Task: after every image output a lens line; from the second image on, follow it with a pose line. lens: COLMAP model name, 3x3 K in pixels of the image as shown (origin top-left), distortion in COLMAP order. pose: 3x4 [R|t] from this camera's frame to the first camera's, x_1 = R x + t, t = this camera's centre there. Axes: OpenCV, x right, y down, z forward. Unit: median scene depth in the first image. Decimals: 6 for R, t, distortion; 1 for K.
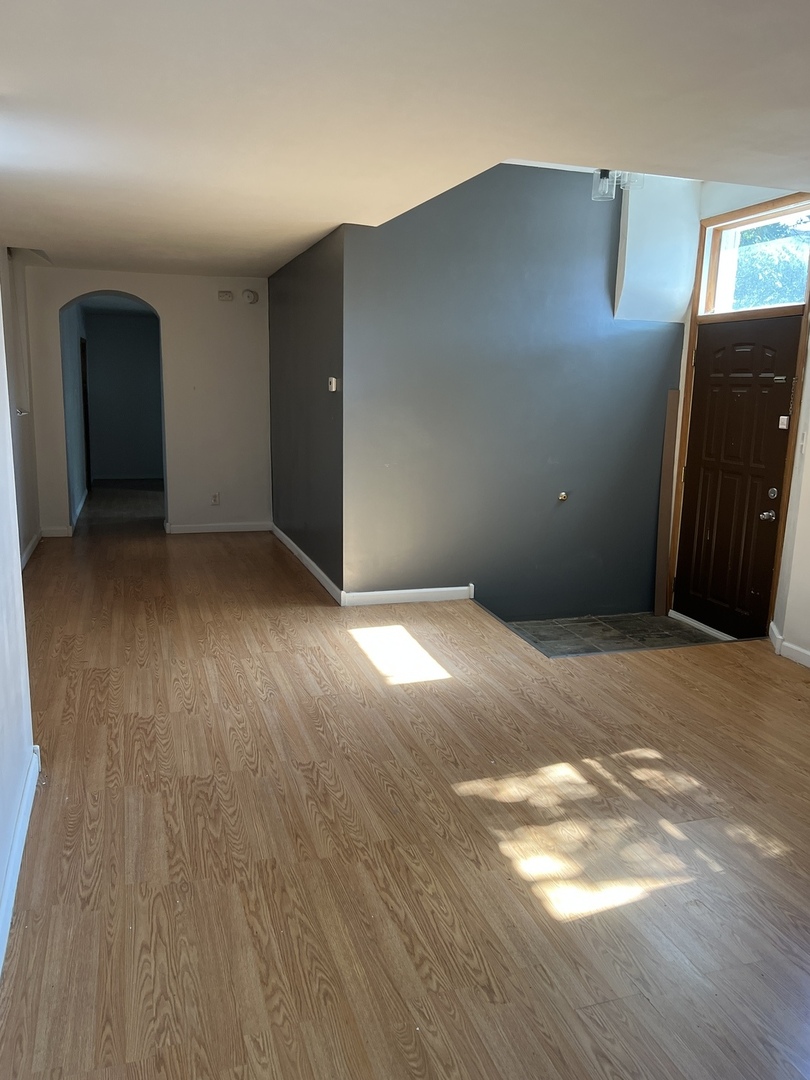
lens RADIAL K [[807.1, 0, 383.1], [0, 807.1, 534.1], [0, 0, 1]] dist [0.033959, -0.038380]
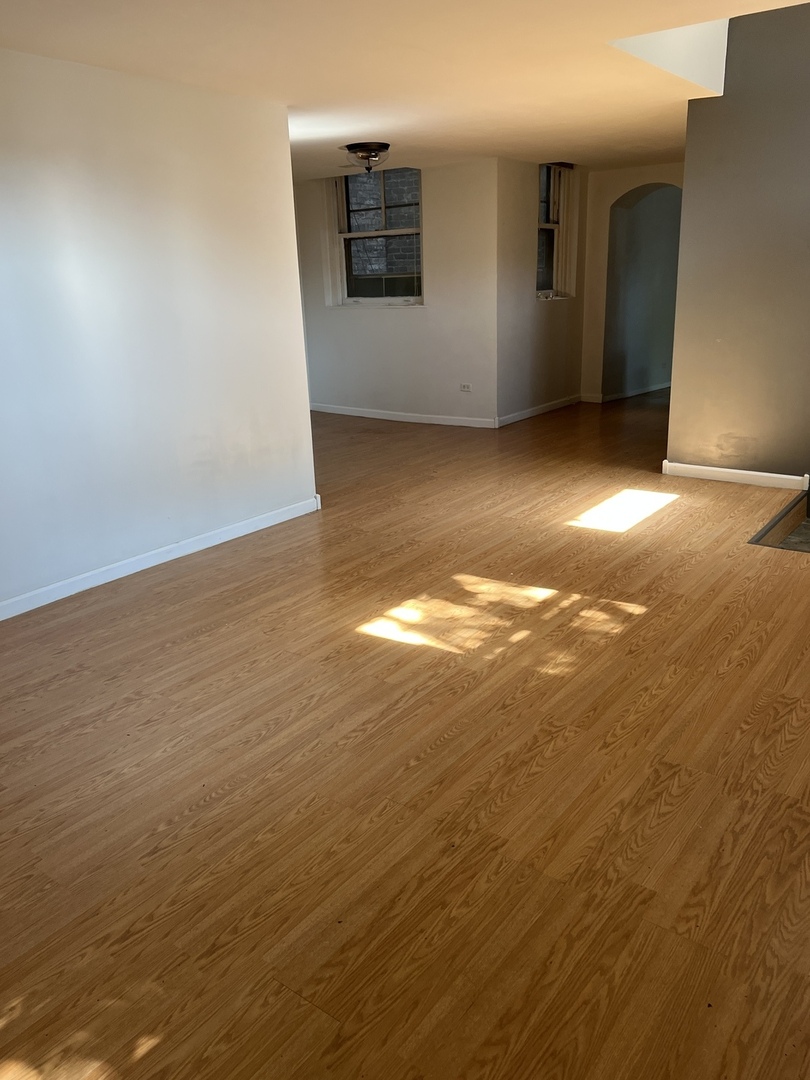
lens RADIAL K [[807.1, 0, 401.8], [0, 807.1, 535.3], [0, 0, 1]] dist [0.033959, -0.038380]
pose [[0.571625, 0.207491, -0.793847, 0.912447], [-0.105552, 0.978054, 0.179634, 0.018039], [0.813698, -0.018891, 0.580981, 0.132735]]
